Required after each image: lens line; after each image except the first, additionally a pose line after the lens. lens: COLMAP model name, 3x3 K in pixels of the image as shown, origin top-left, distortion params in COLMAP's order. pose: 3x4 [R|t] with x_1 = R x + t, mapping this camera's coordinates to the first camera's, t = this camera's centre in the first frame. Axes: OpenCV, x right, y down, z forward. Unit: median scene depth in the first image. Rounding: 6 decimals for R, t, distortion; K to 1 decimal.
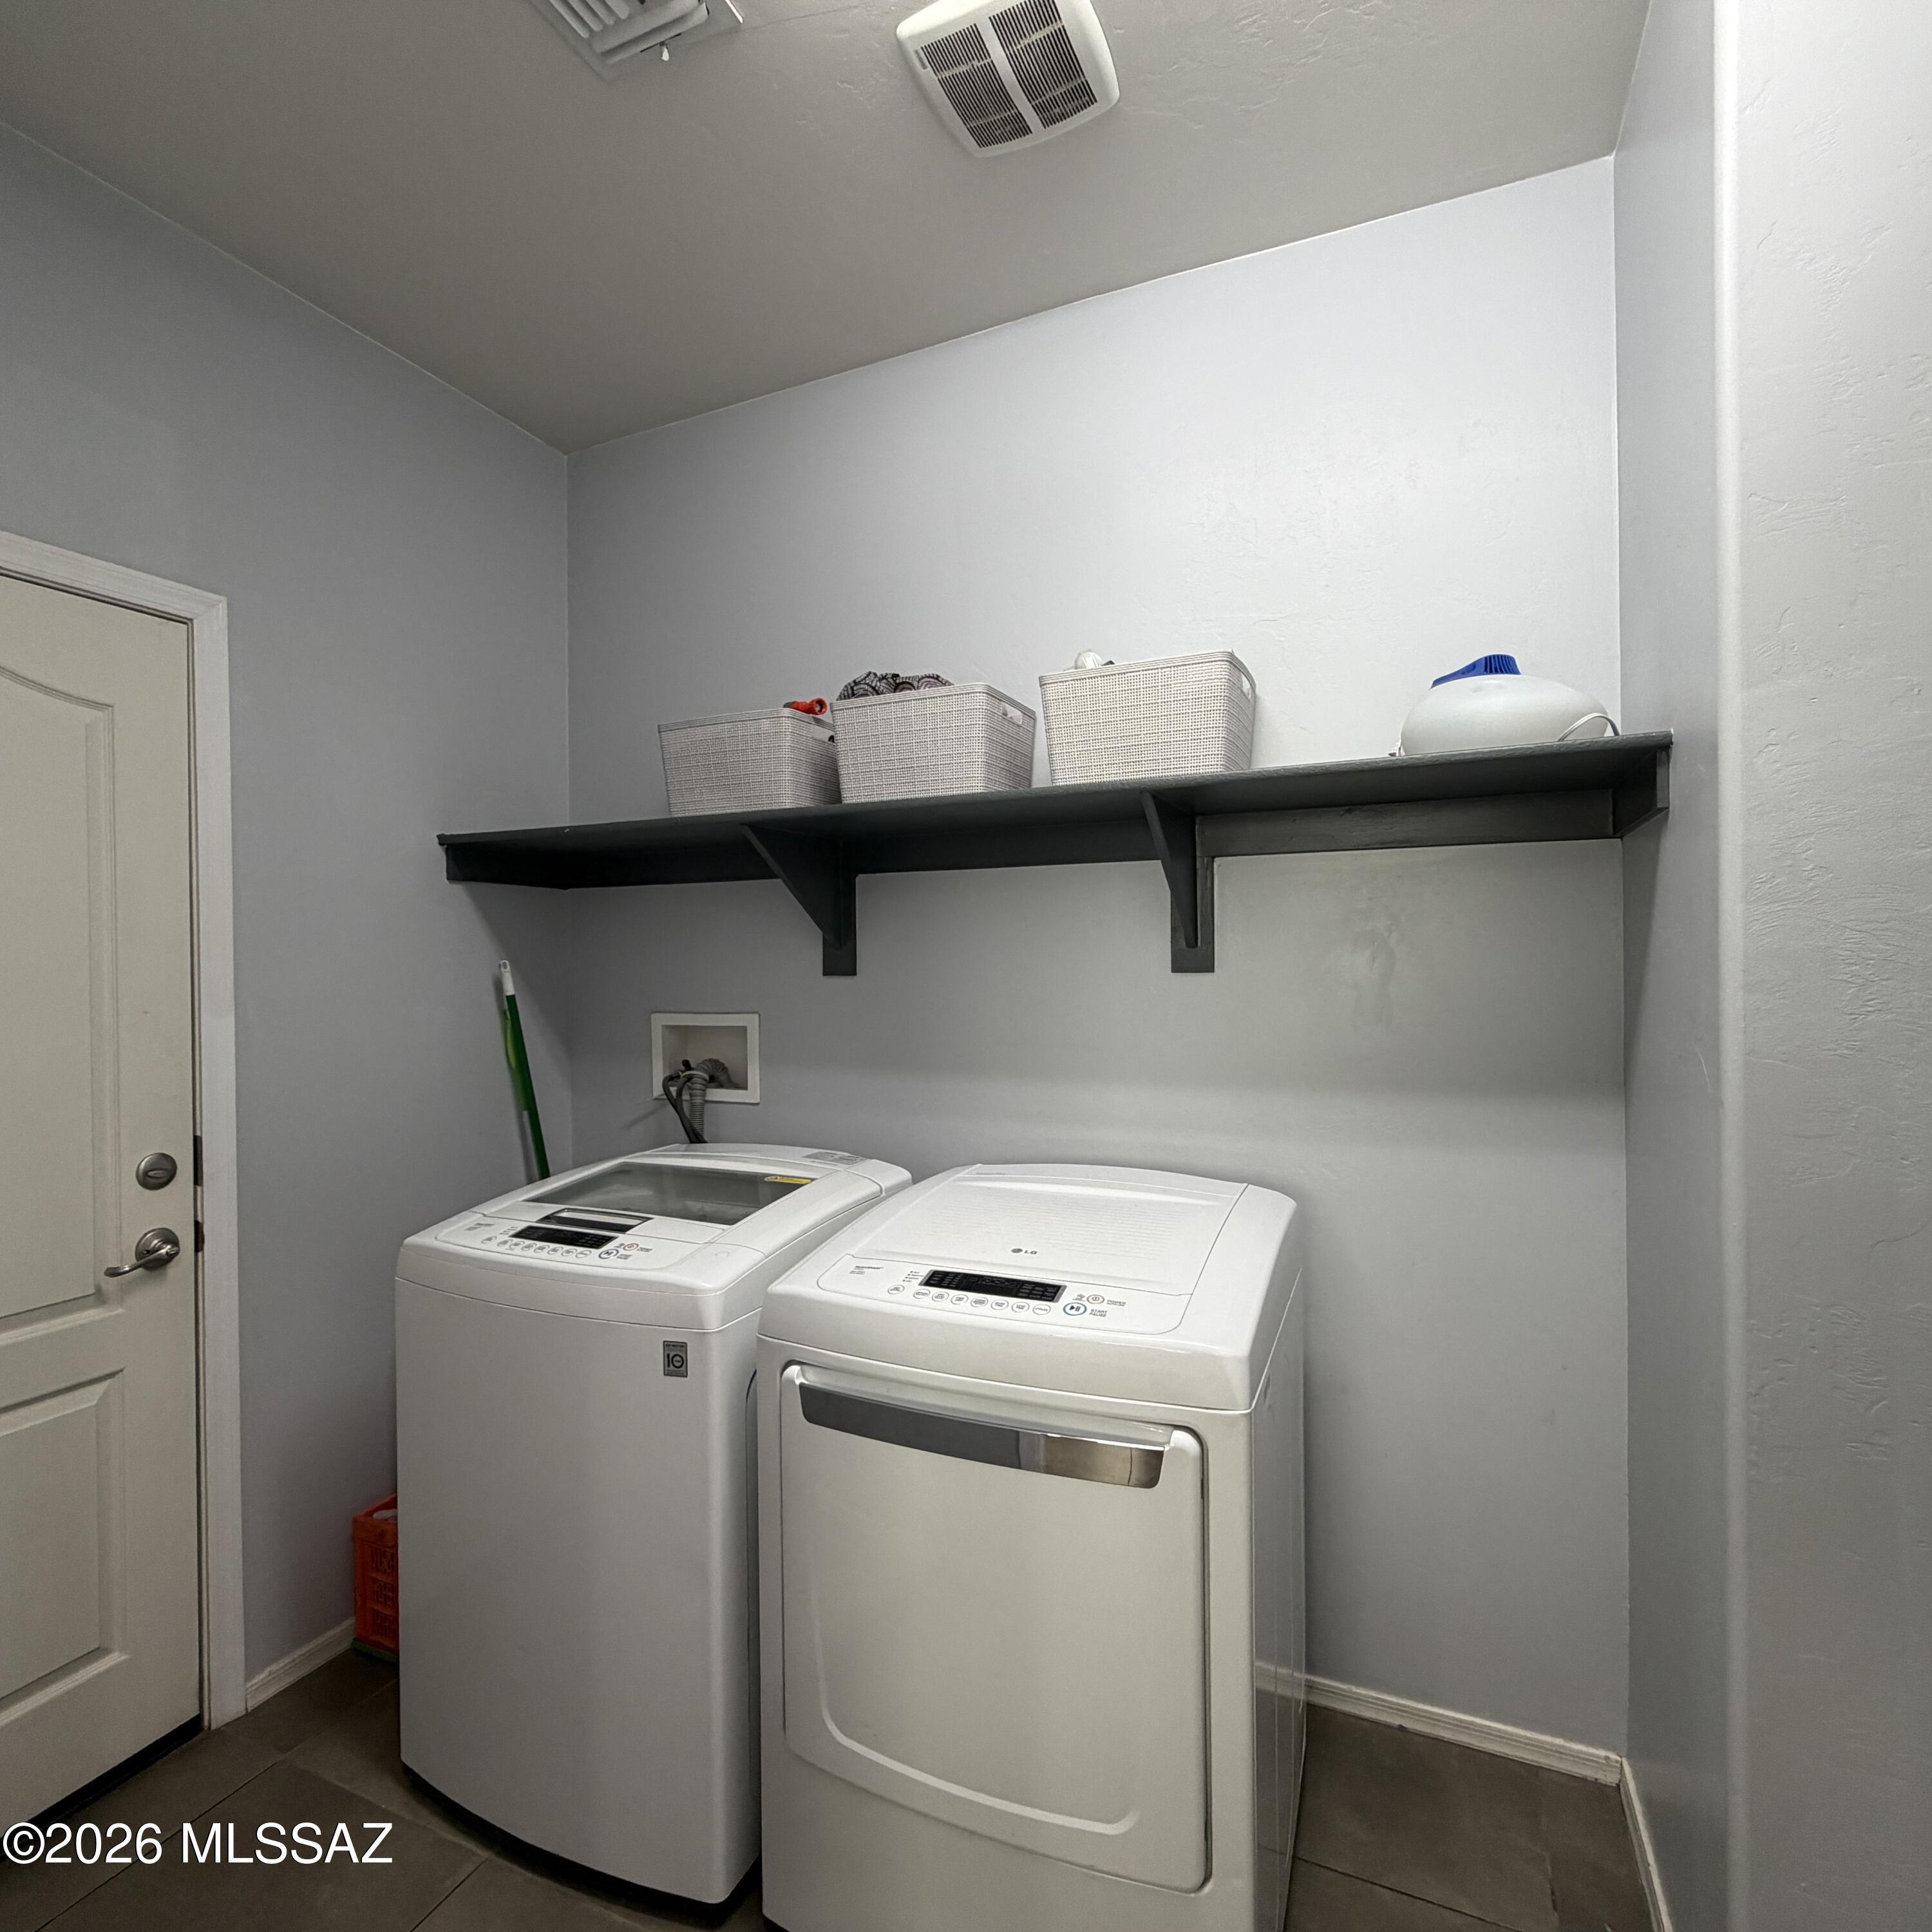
lens RADIAL K [[1026.1, 0, 964.2], [0, 1026.1, 970.6], [0, 0, 1]] dist [0.001261, -0.000775]
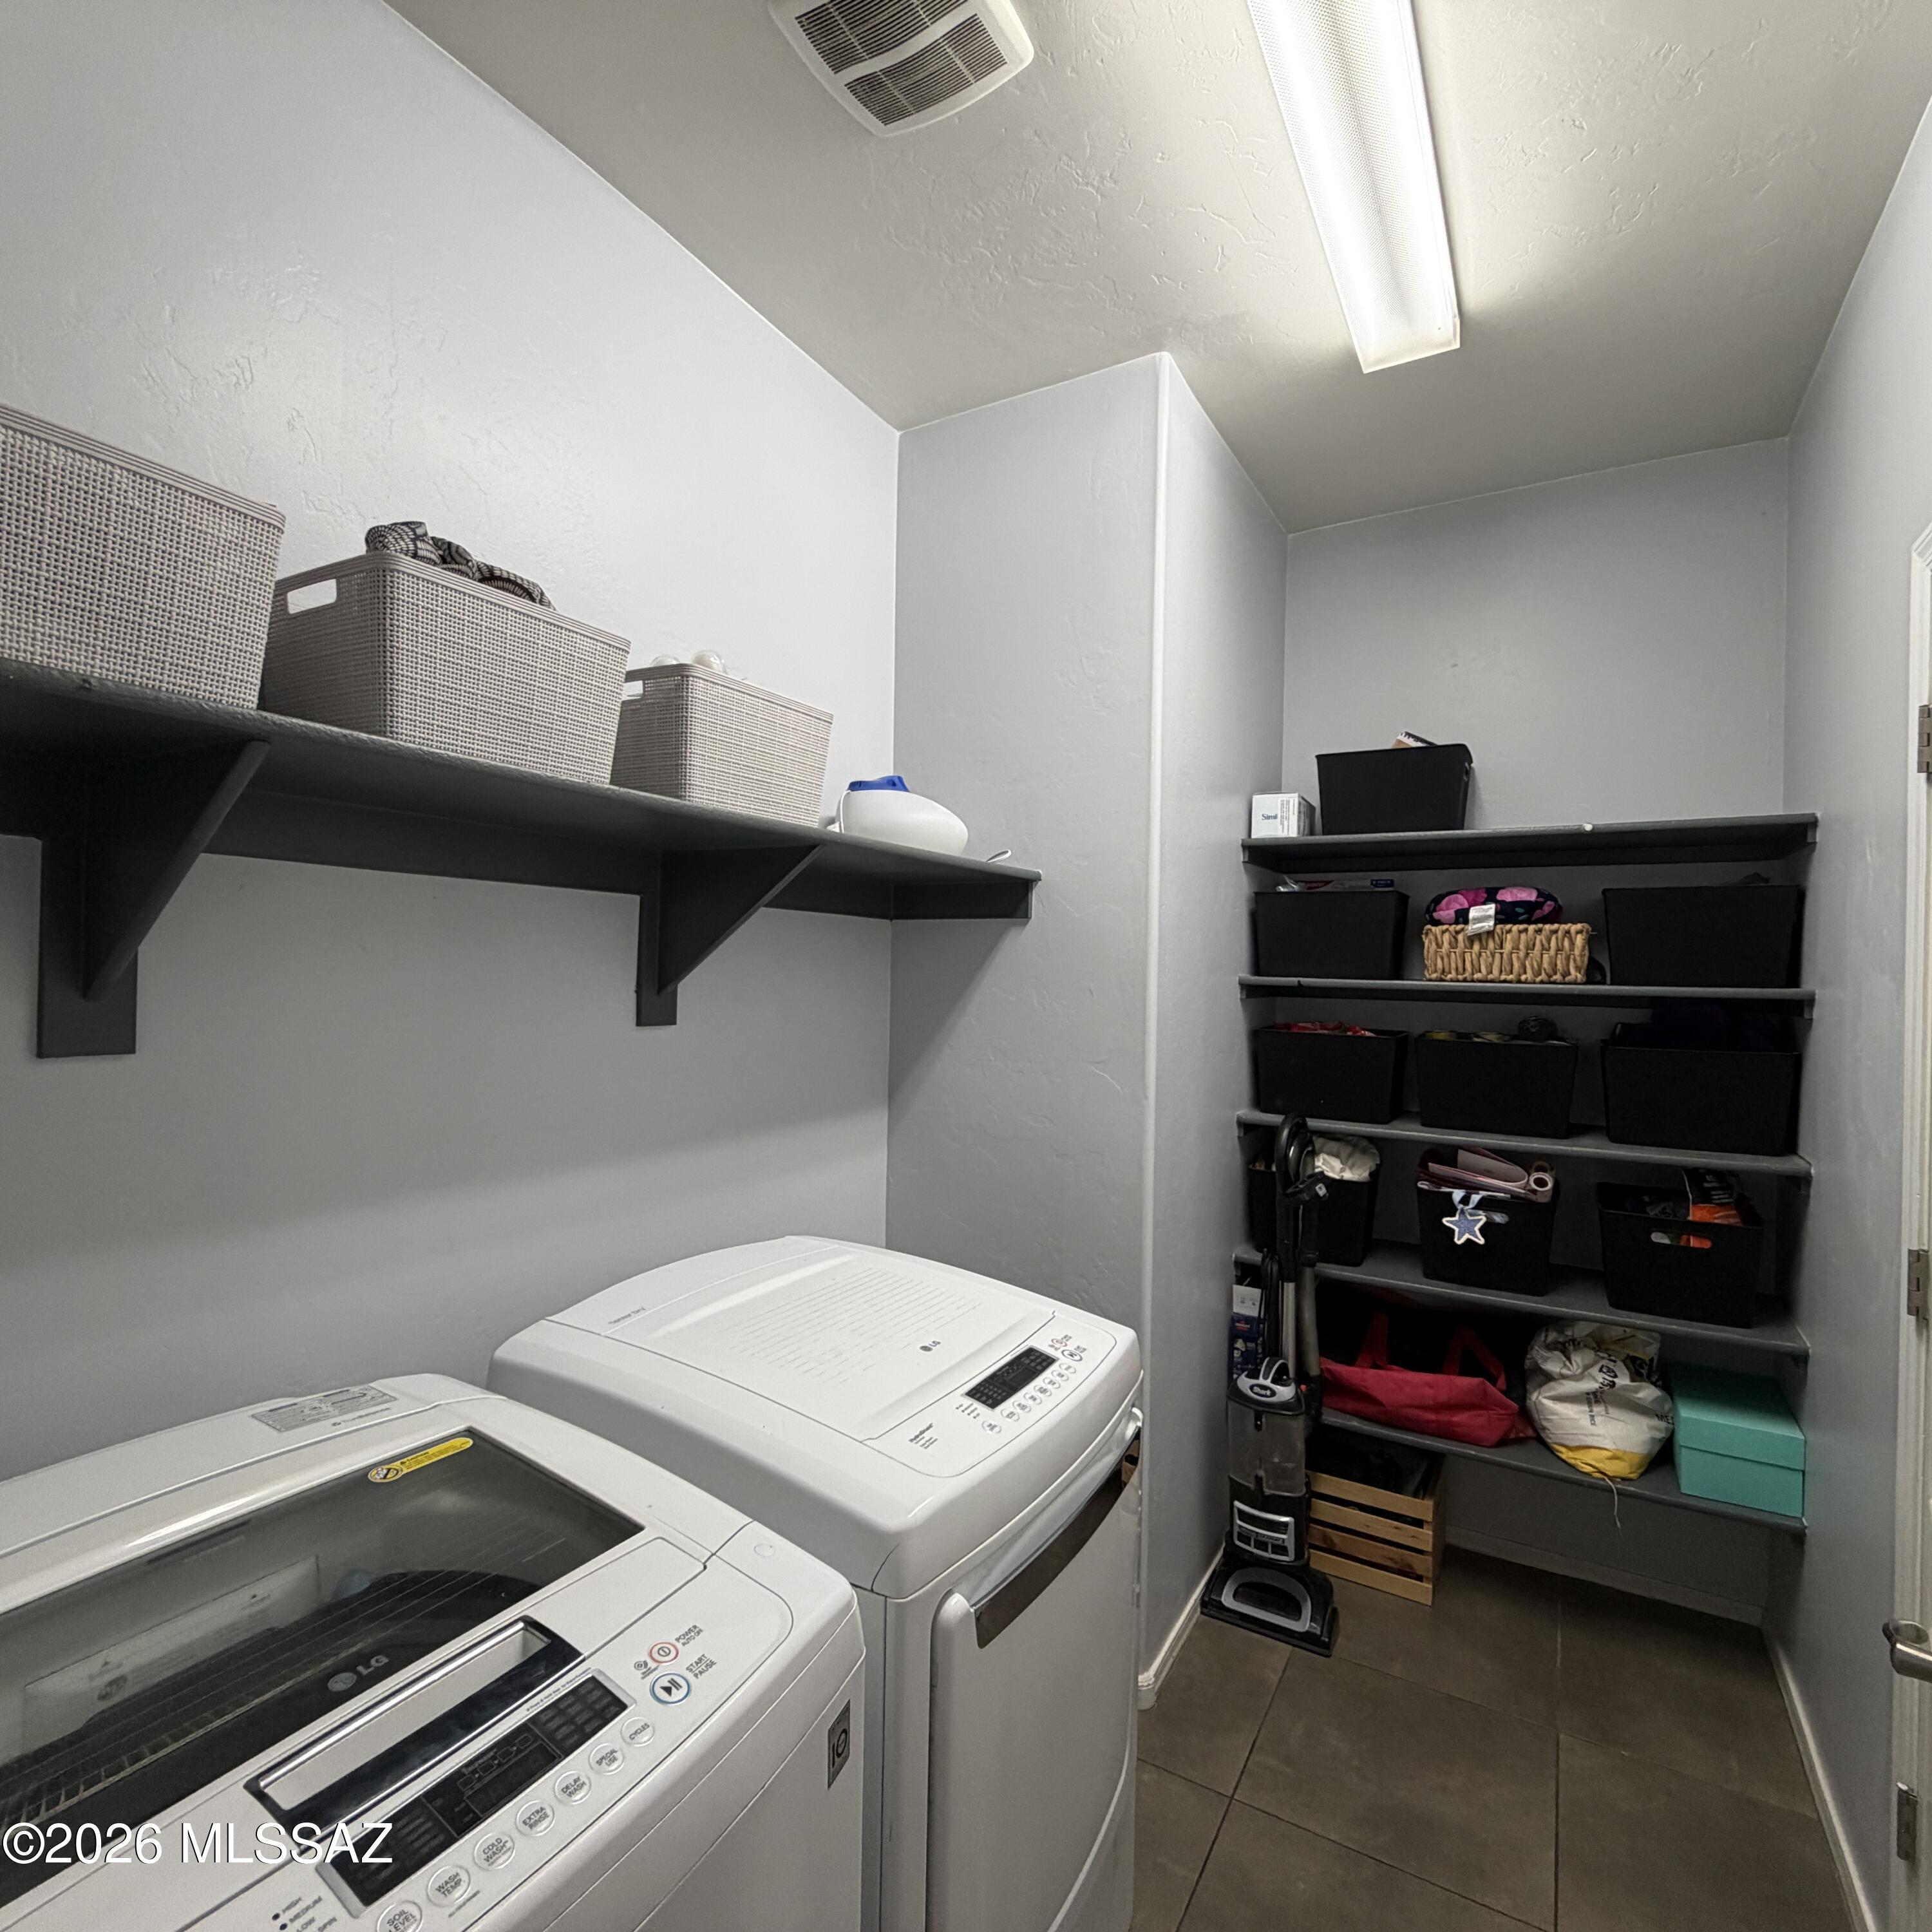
lens RADIAL K [[1026.1, 0, 972.5], [0, 1026.1, 965.5], [0, 0, 1]] dist [0.001261, -0.000775]
pose [[0.104132, 0.017356, 0.994412, -0.704206], [-0.015941, 0.999748, -0.015780, -0.044633], [-0.994436, -0.014208, 0.104382, 0.712967]]
